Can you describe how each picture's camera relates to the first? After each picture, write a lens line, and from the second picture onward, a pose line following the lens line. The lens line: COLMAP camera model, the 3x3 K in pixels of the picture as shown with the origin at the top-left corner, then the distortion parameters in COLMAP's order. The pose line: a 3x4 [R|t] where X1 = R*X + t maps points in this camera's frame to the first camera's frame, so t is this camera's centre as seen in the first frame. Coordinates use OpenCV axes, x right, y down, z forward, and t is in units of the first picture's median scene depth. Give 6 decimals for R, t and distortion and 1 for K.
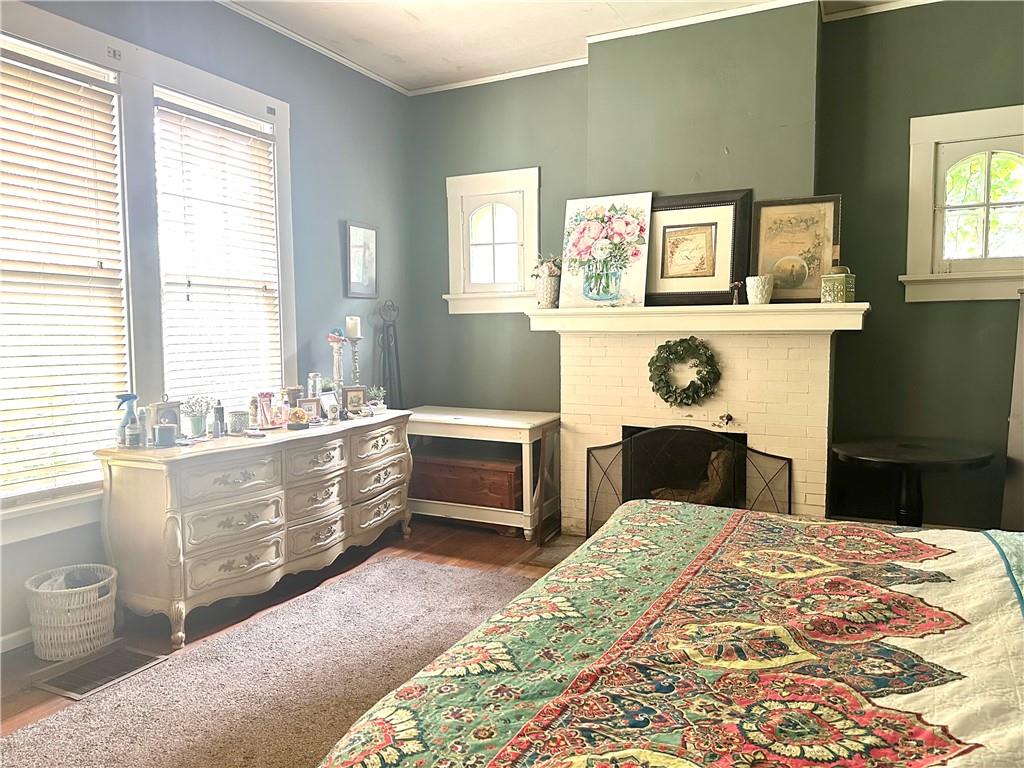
lens RADIAL K [[718.6, 0, 515.7], [0, 718.6, 381.2], [0, 0, 1]] dist [0.119300, -0.141971]
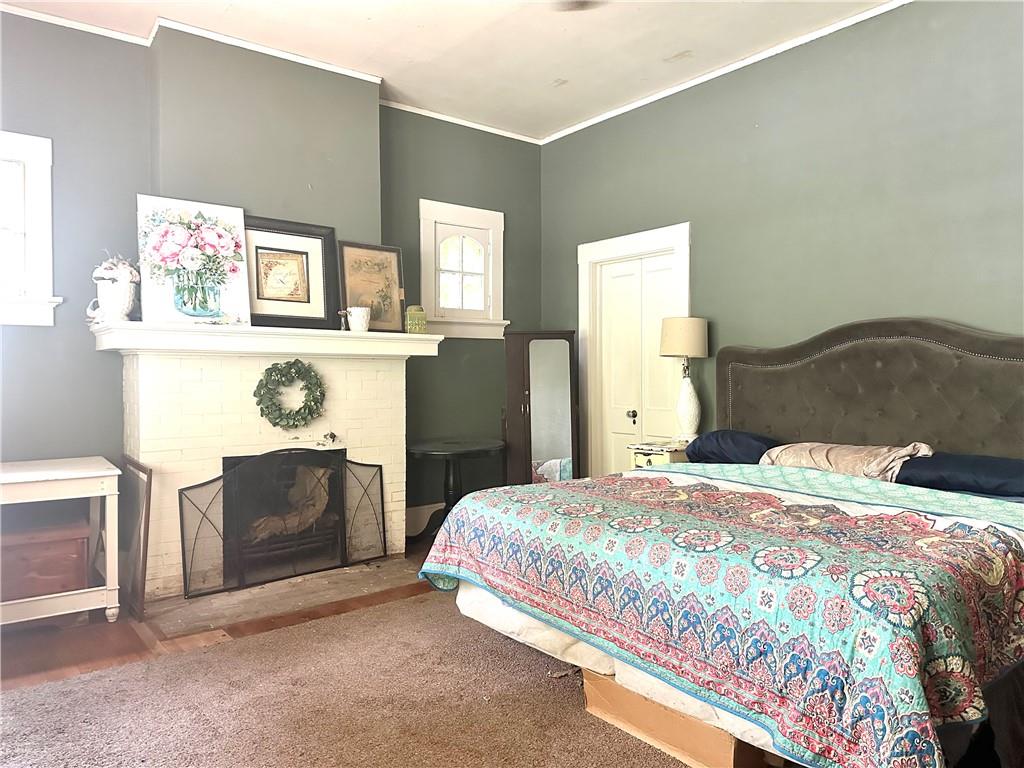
lens RADIAL K [[718.6, 0, 515.7], [0, 718.6, 381.2], [0, 0, 1]] dist [0.119300, -0.141971]
pose [[0.429118, -0.006081, 0.903228, -0.536182], [0.064642, 0.997620, -0.023994, 0.013130], [-0.900933, 0.068683, 0.428489, 0.281560]]
